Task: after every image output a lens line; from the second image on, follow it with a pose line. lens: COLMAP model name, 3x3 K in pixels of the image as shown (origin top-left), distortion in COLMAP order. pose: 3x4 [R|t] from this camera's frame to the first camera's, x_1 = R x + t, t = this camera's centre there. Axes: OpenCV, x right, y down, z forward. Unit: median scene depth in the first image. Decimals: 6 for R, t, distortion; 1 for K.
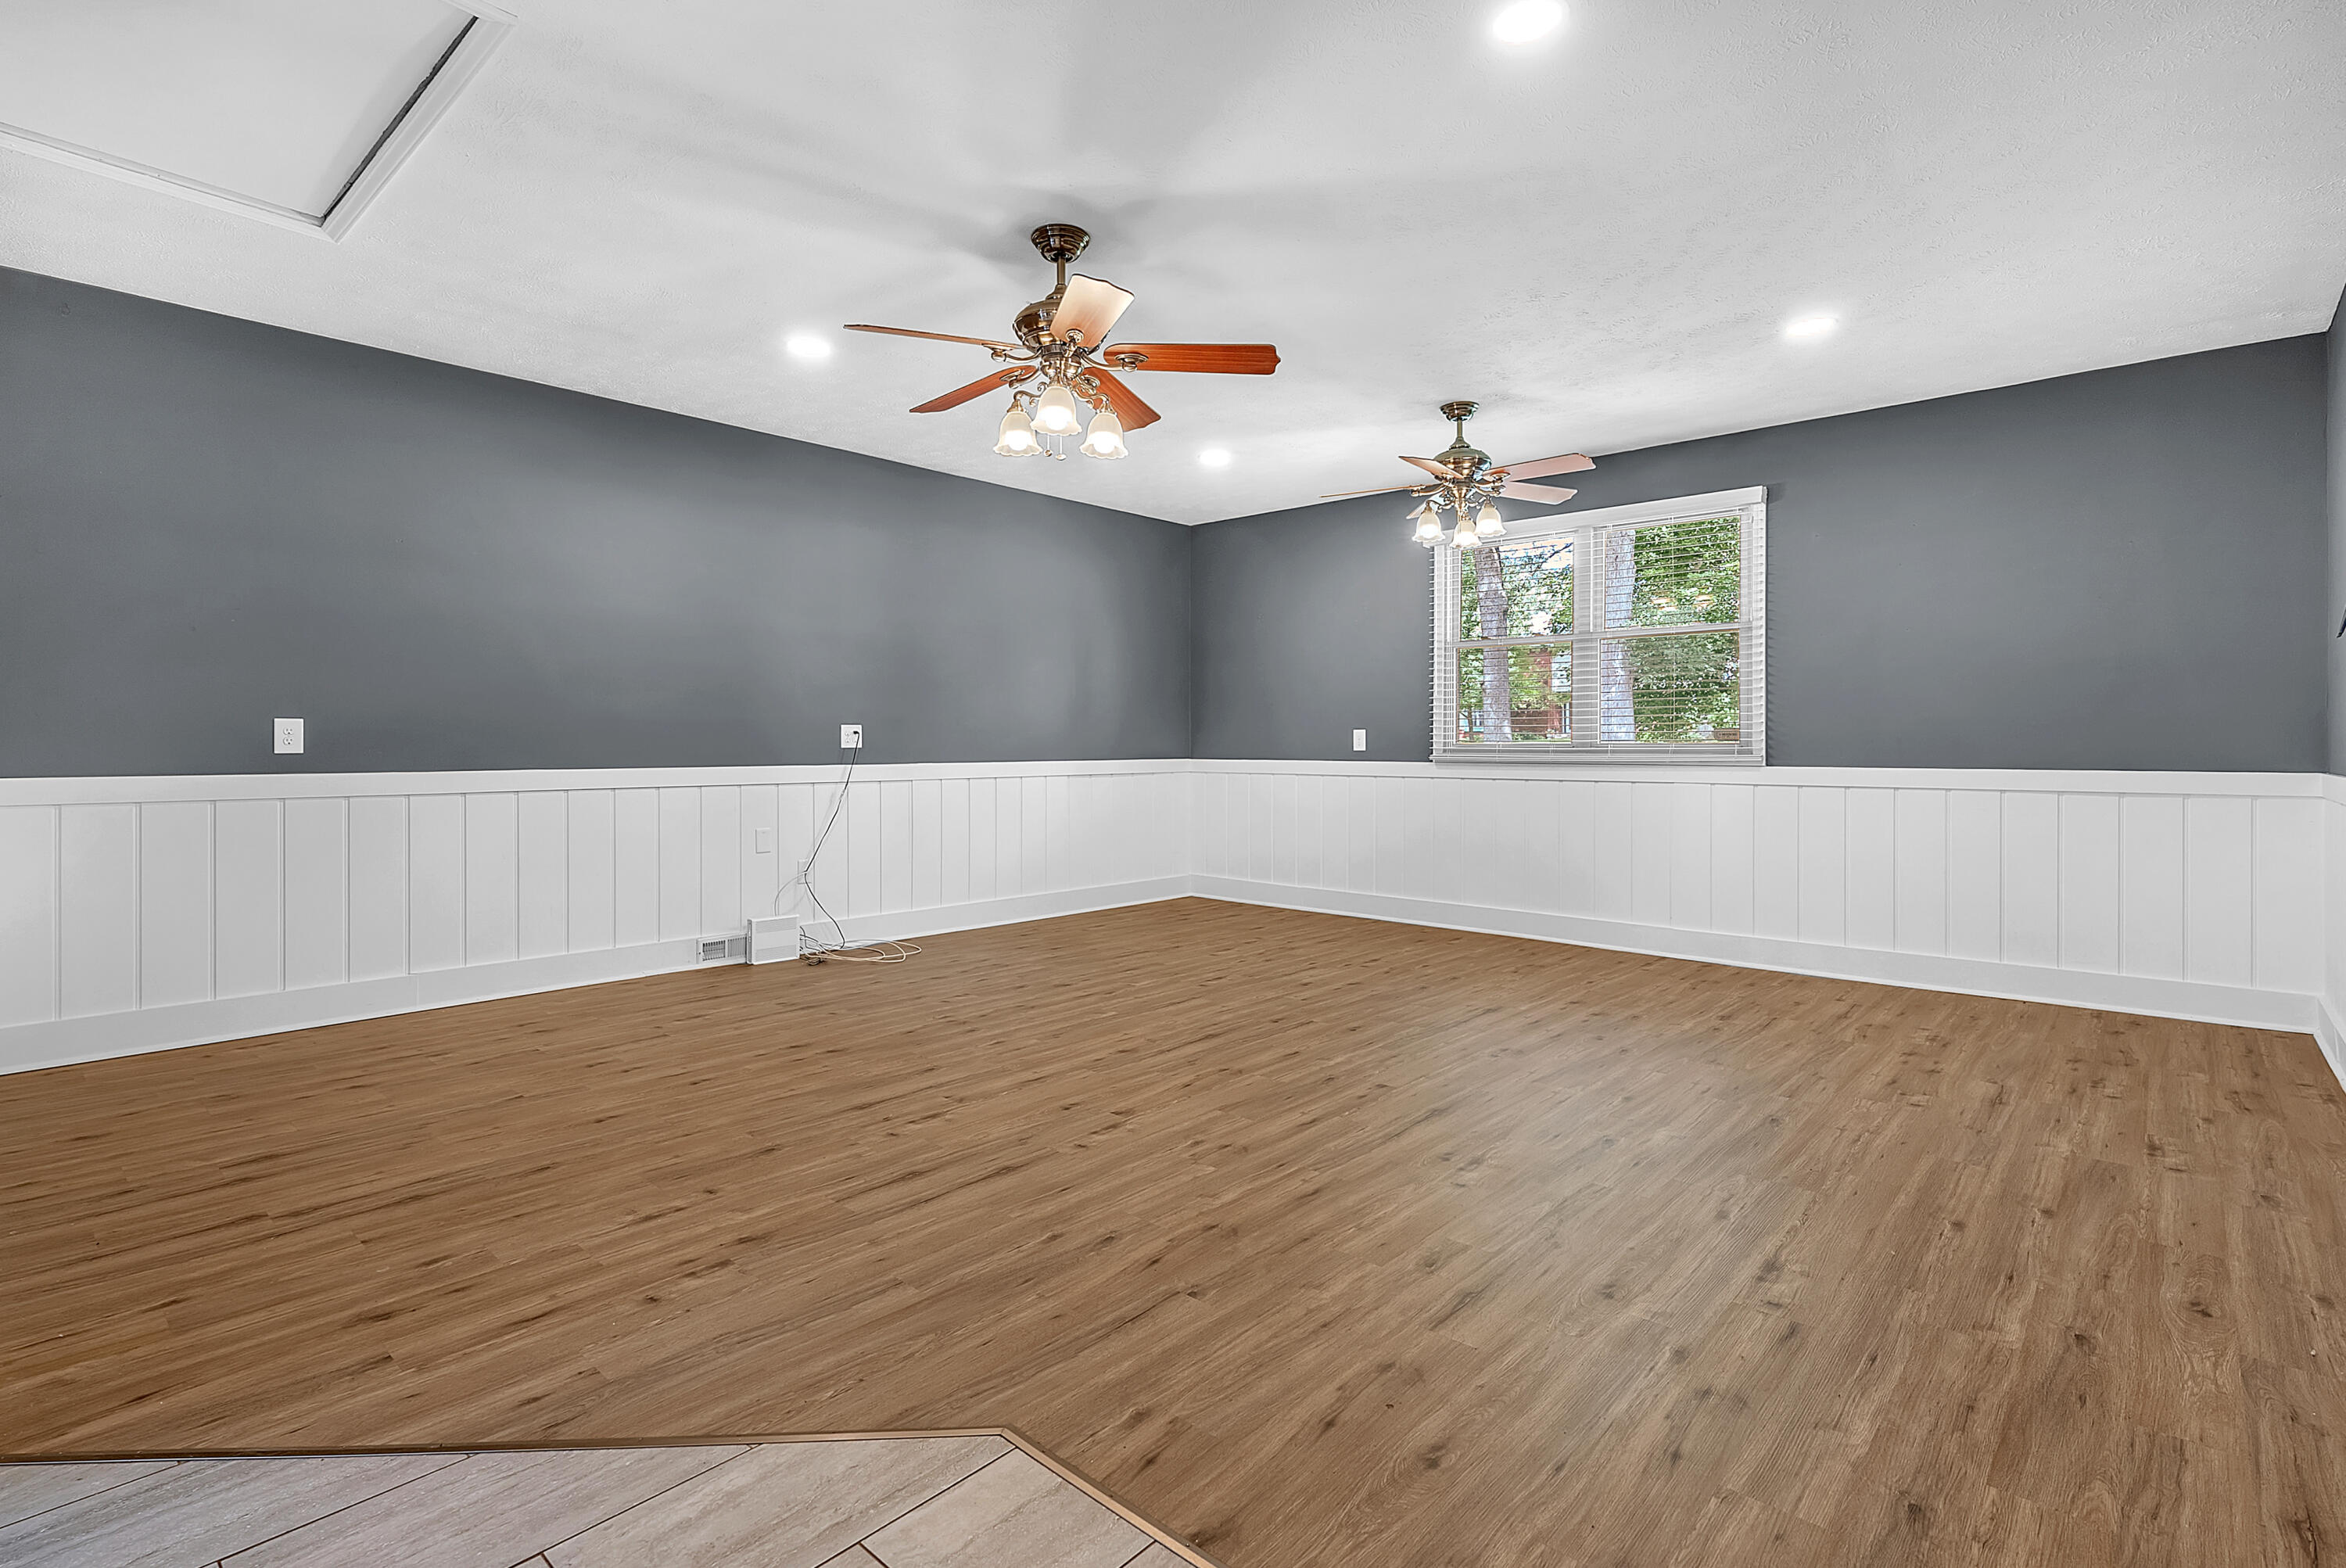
lens RADIAL K [[1122.8, 0, 1174.0], [0, 1122.8, 760.6], [0, 0, 1]] dist [-0.002344, 0.000601]
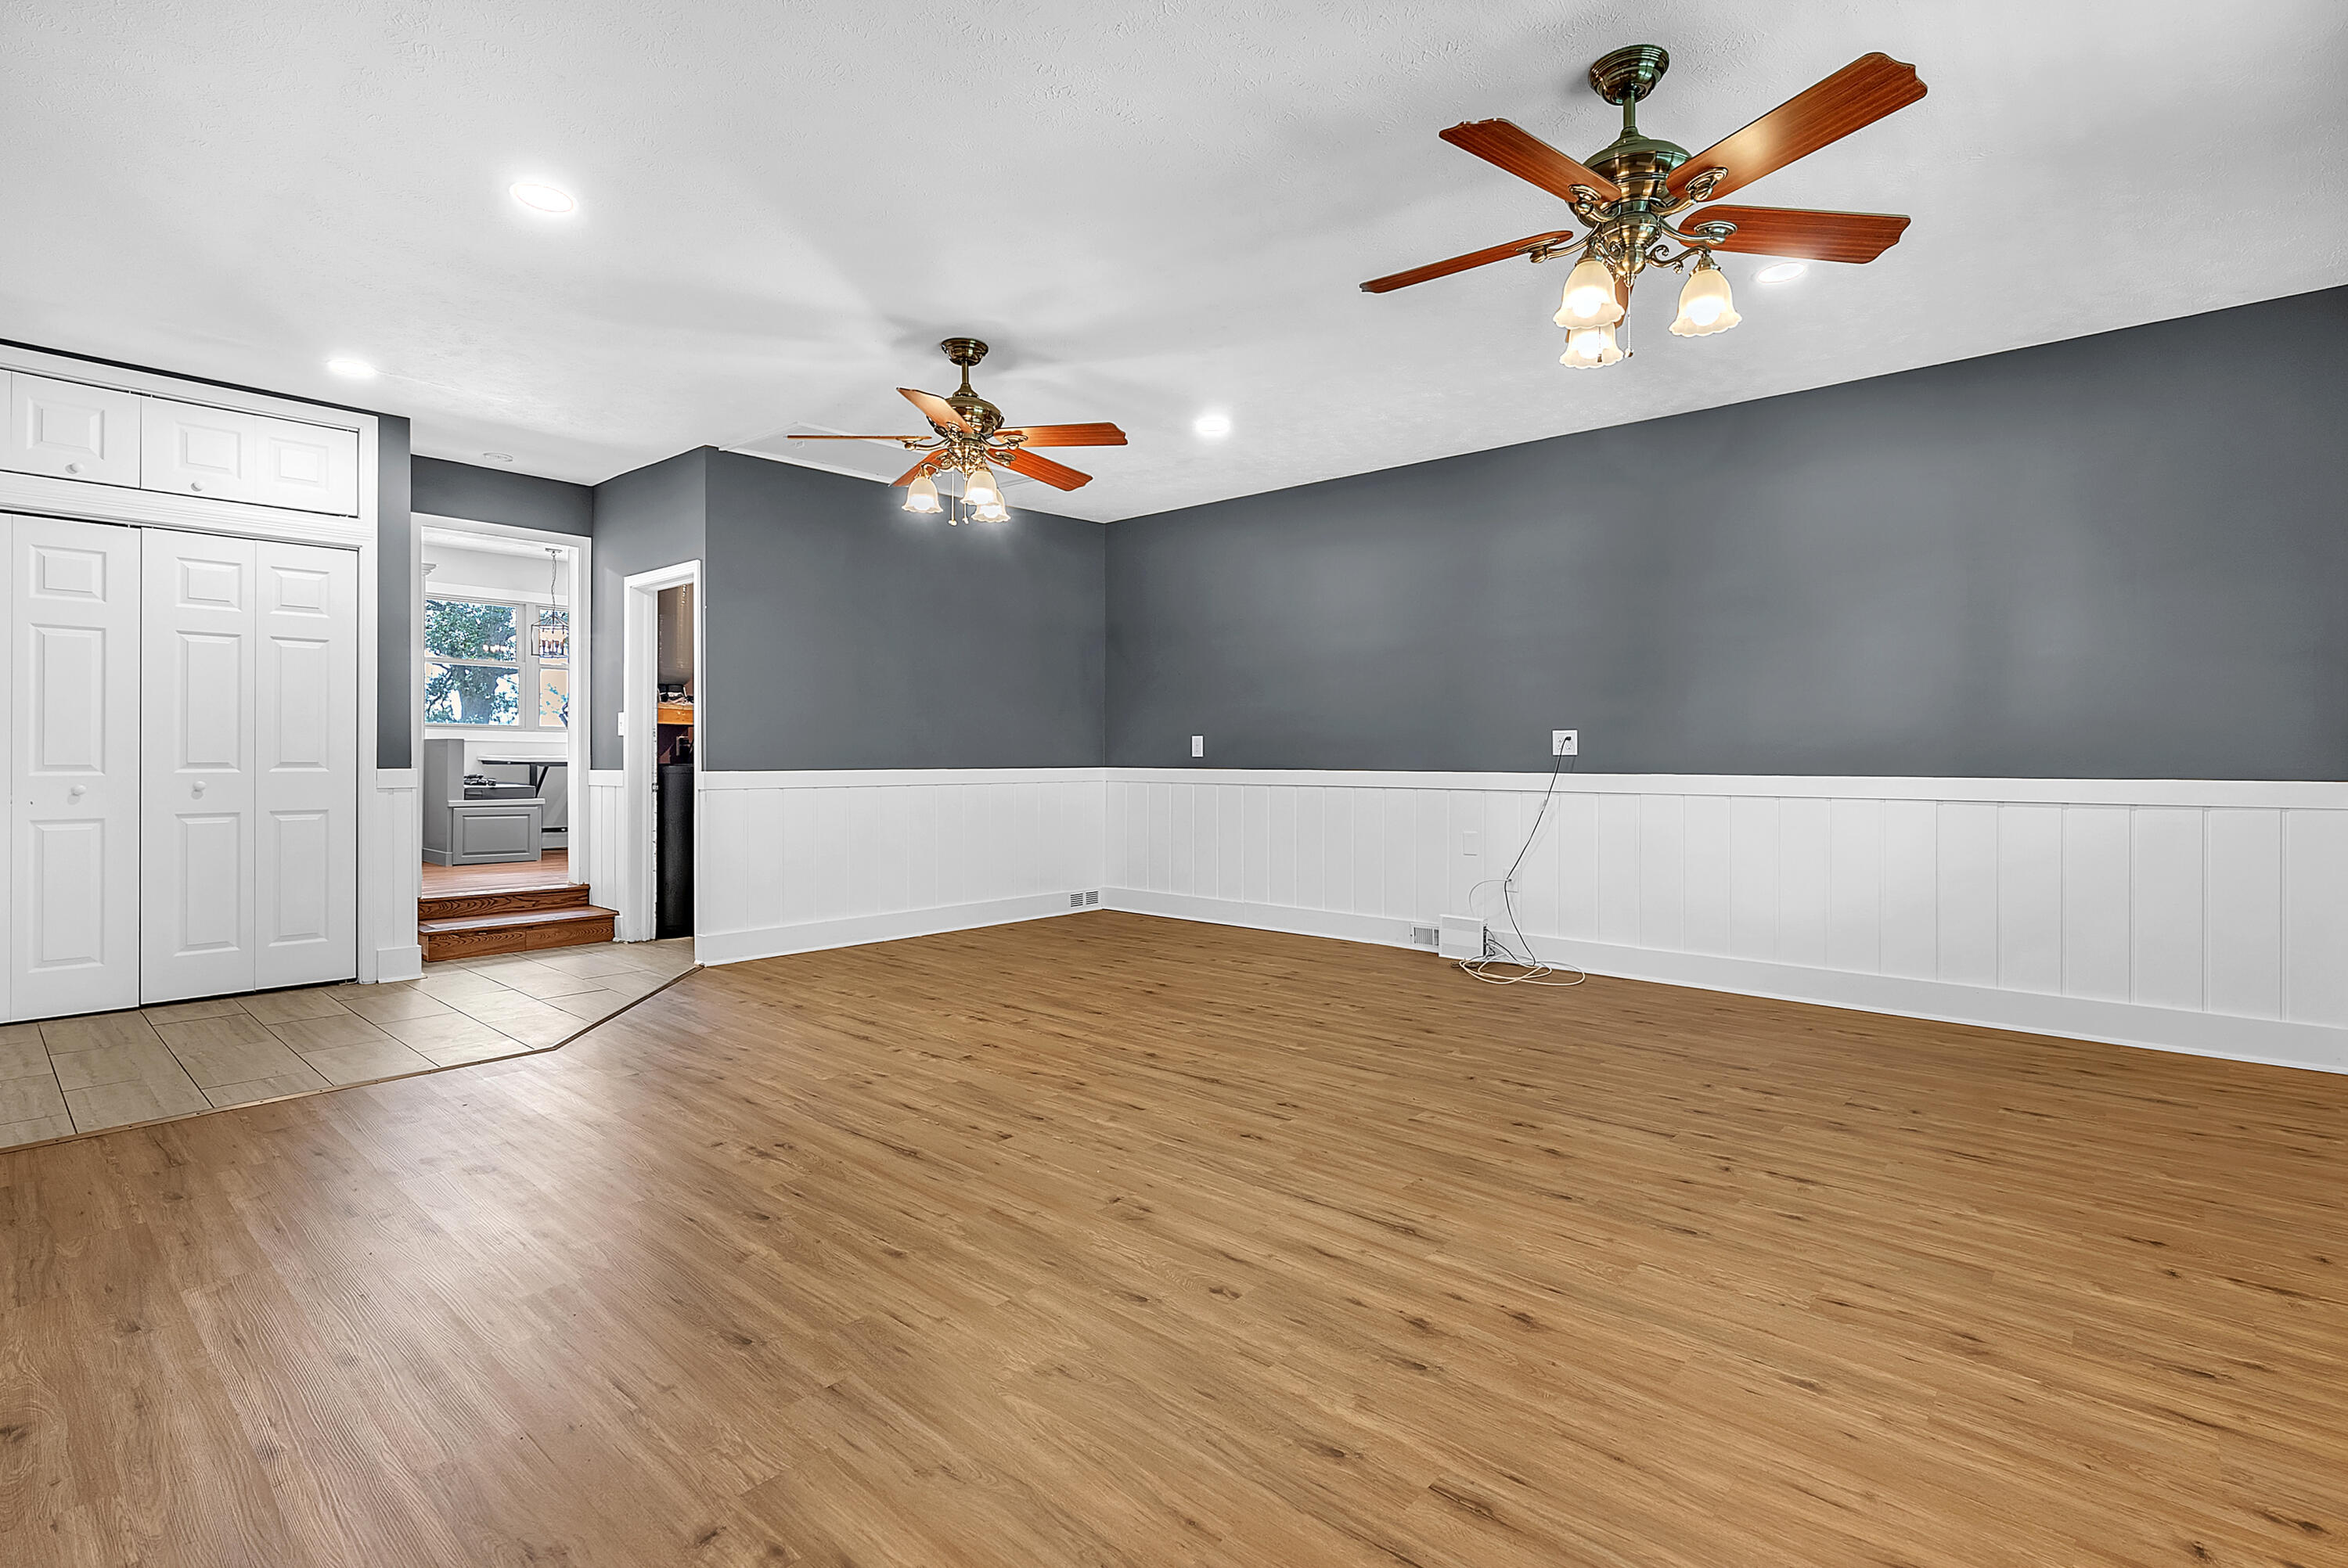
lens RADIAL K [[1123.6, 0, 1175.4], [0, 1123.6, 774.2], [0, 0, 1]] dist [-0.002344, 0.000601]
pose [[-0.002906, 0.017464, -0.999843, 1.183357], [-0.016929, 0.999703, 0.017511, -0.011974], [0.999852, 0.016978, -0.002609, 1.264959]]
